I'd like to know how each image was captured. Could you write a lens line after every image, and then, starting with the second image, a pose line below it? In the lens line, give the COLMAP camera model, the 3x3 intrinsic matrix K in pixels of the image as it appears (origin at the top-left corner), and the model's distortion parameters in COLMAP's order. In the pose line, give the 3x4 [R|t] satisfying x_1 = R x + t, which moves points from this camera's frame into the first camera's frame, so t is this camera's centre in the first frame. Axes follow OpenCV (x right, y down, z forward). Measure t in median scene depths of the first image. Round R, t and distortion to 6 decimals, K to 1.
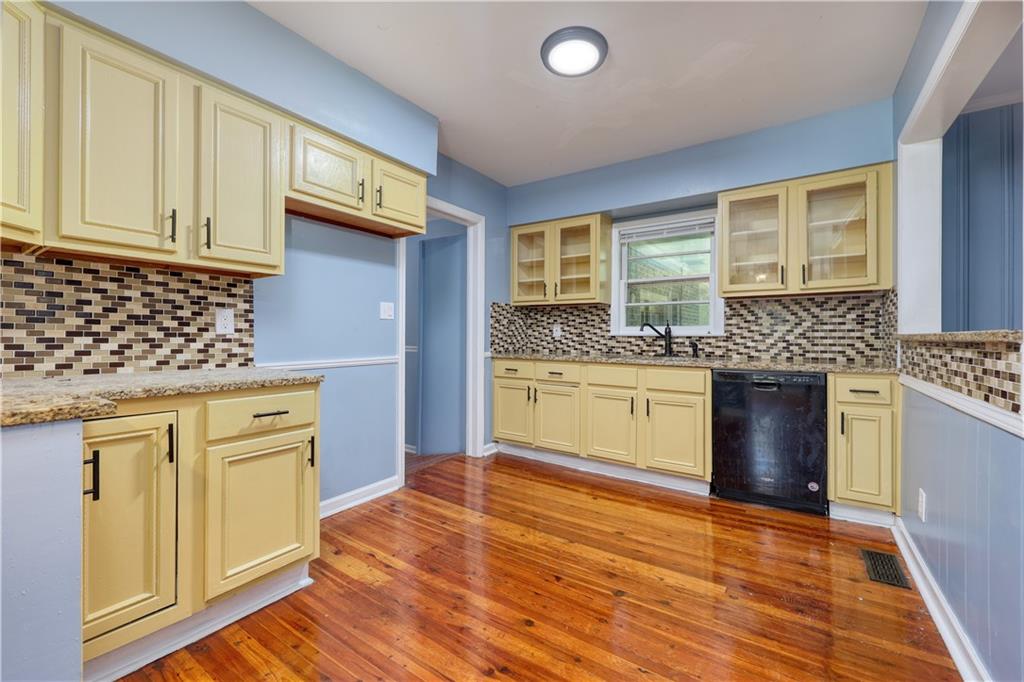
lens RADIAL K [[415.2, 0, 522.0], [0, 415.2, 334.5], [0, 0, 1]] dist [-0.004146, -0.000619]
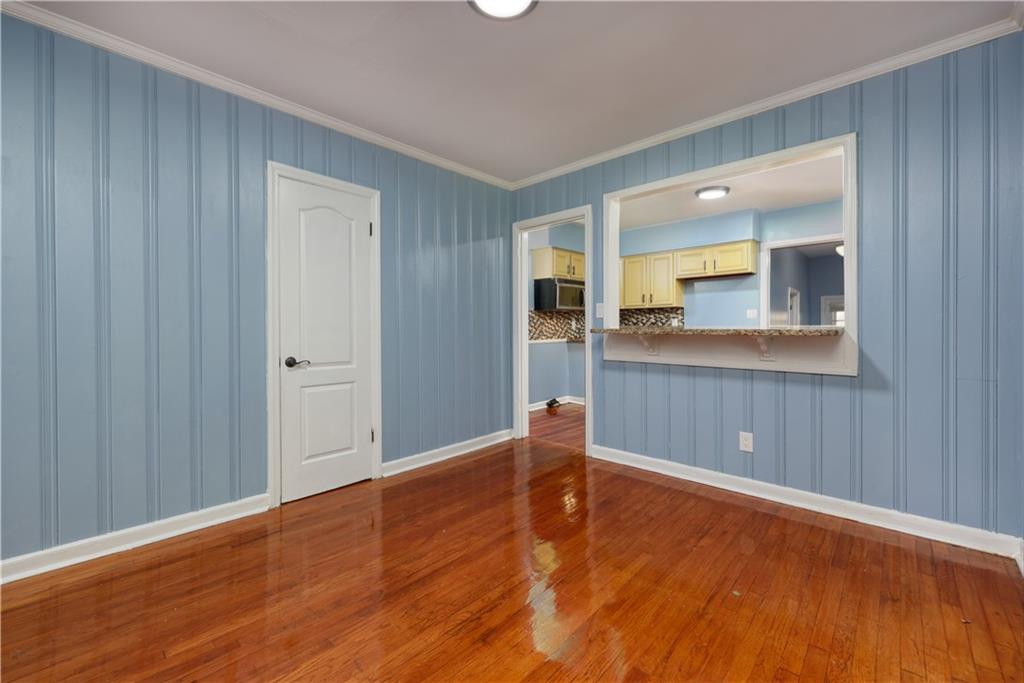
lens RADIAL K [[415.2, 0, 511.7], [0, 415.2, 341.2], [0, 0, 1]] dist [-0.004146, -0.000619]
pose [[-0.167667, 0.027670, -0.985455, 2.512234], [0.007906, 0.999612, 0.026722, 0.008756], [0.985812, -0.003311, -0.167820, 0.382574]]
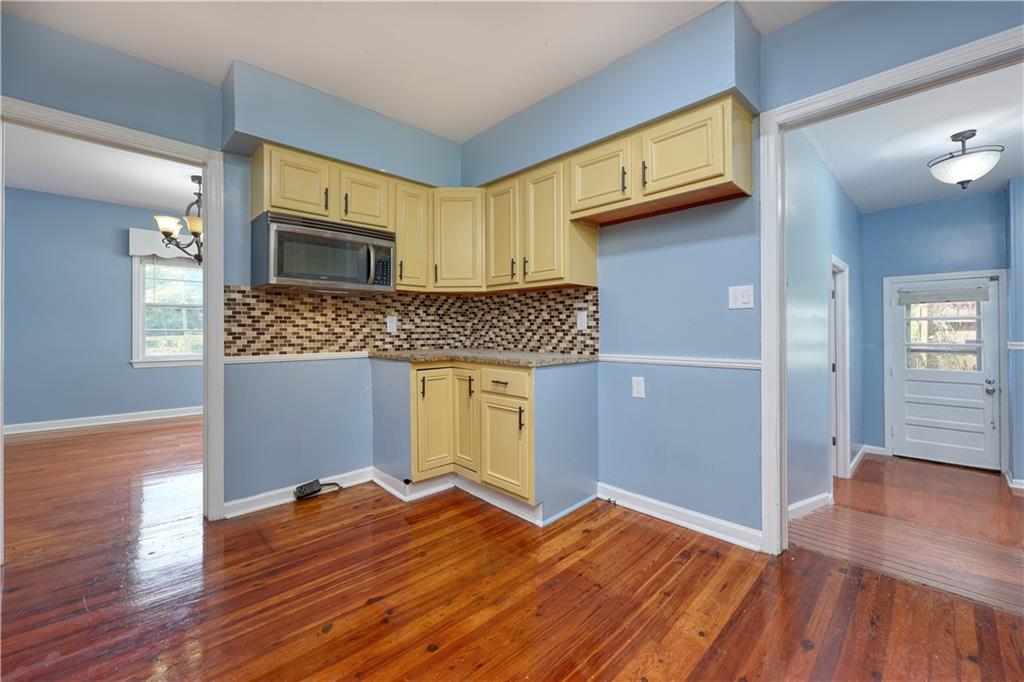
lens RADIAL K [[415.2, 0, 510.5], [0, 415.2, 330.4], [0, 0, 1]] dist [-0.004146, -0.000619]
pose [[-0.216791, -0.004687, -0.976207, 0.720915], [0.000797, 0.999987, -0.004978, 0.007316], [0.976218, -0.001857, -0.216785, 1.138089]]
